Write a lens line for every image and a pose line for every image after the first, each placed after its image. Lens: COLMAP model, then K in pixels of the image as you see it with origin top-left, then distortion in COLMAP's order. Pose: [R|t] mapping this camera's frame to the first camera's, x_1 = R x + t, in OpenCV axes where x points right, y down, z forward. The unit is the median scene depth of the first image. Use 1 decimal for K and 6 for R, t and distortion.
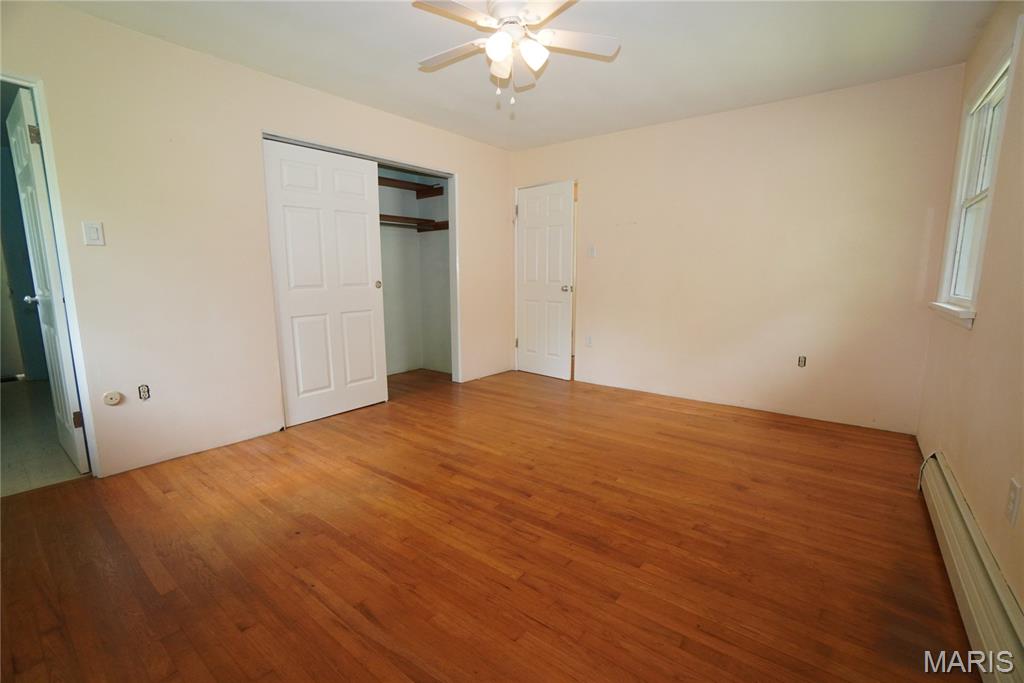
lens RADIAL K [[451.3, 0, 514.7], [0, 451.3, 343.4], [0, 0, 1]] dist [-0.067108, 0.023205]
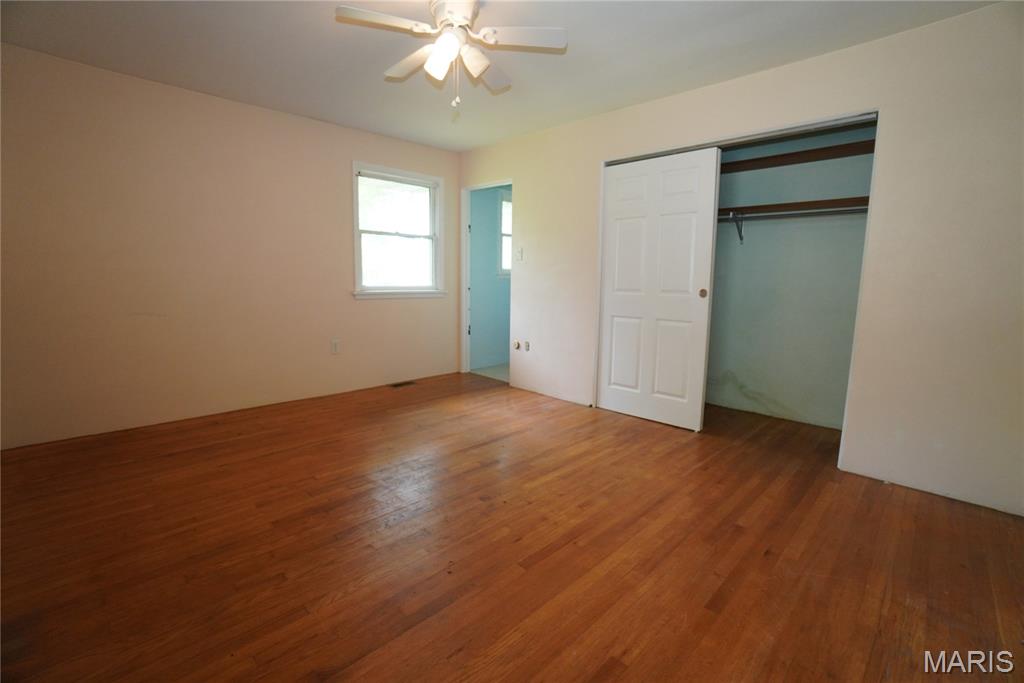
lens RADIAL K [[451.3, 0, 514.7], [0, 451.3, 343.4], [0, 0, 1]] dist [-0.067108, 0.023205]
pose [[-0.119439, 0.145685, -0.982095, 0.672548], [-0.166778, 0.972176, 0.164497, -0.137782], [0.978734, 0.183439, -0.091818, 0.863594]]
